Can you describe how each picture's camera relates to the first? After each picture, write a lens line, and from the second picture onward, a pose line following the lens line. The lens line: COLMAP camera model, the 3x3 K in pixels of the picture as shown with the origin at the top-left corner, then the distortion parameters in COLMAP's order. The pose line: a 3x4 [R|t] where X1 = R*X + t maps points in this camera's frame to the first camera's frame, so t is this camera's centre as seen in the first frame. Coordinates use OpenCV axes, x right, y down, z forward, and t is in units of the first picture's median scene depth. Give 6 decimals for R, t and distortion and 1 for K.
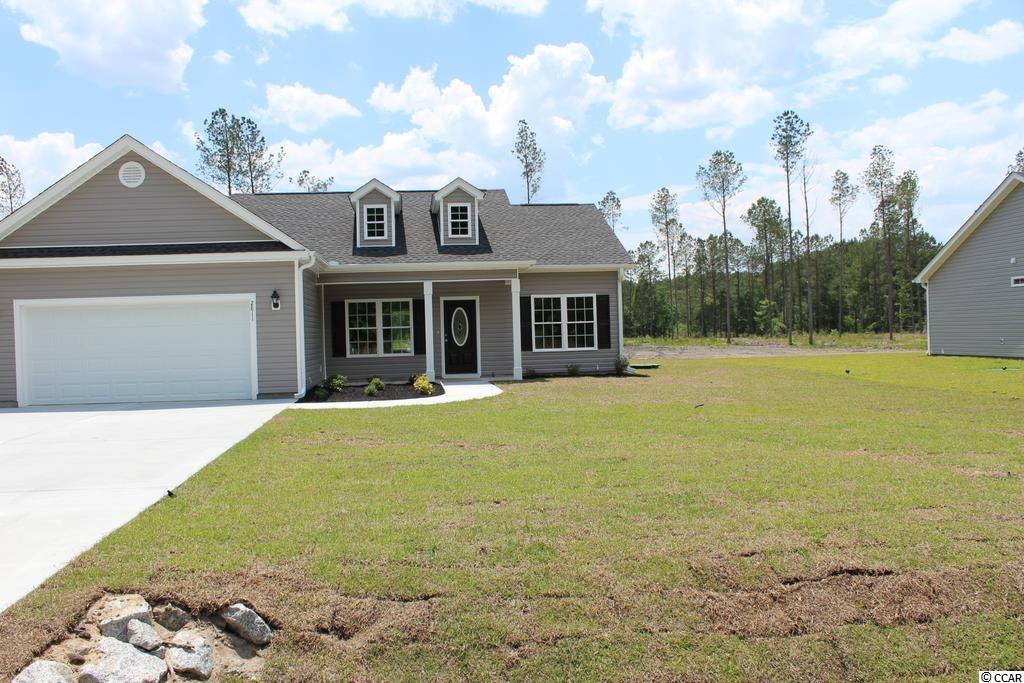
lens RADIAL K [[861.6, 0, 533.7], [0, 861.6, 344.0], [0, 0, 1]] dist [-0.171001, 0.168583]
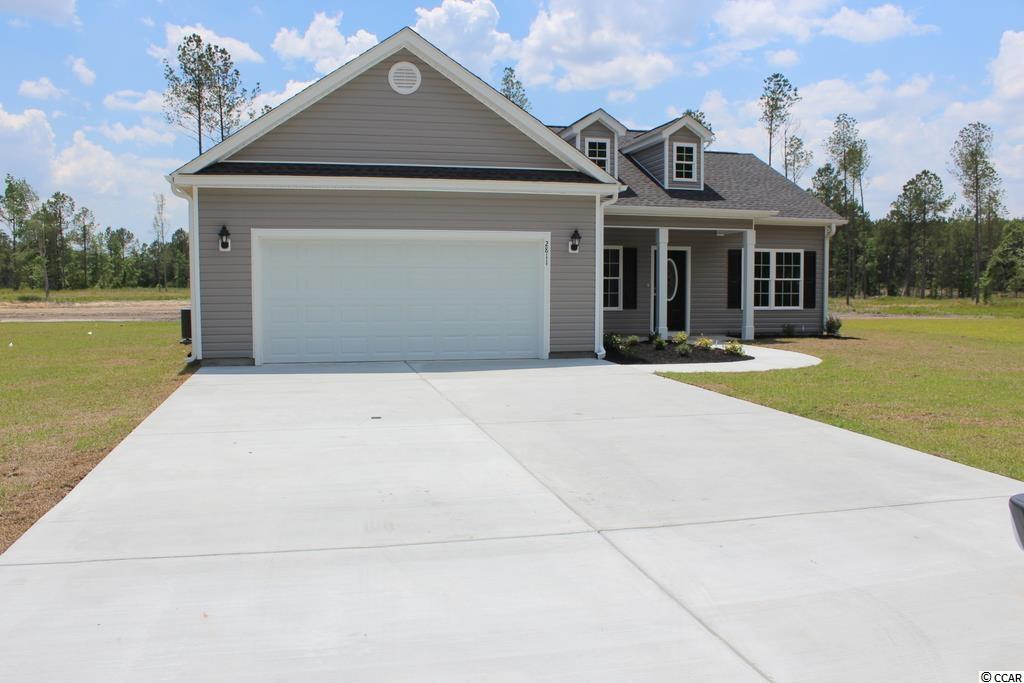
lens RADIAL K [[835.0, 0, 499.3], [0, 835.0, 343.7], [0, 0, 1]] dist [-0.139218, 0.089234]
pose [[0.993063, 0.021112, 0.115673, -0.129647], [-0.027463, 0.998185, 0.053594, 0.001918], [-0.114331, -0.056399, 0.991840, 0.051497]]
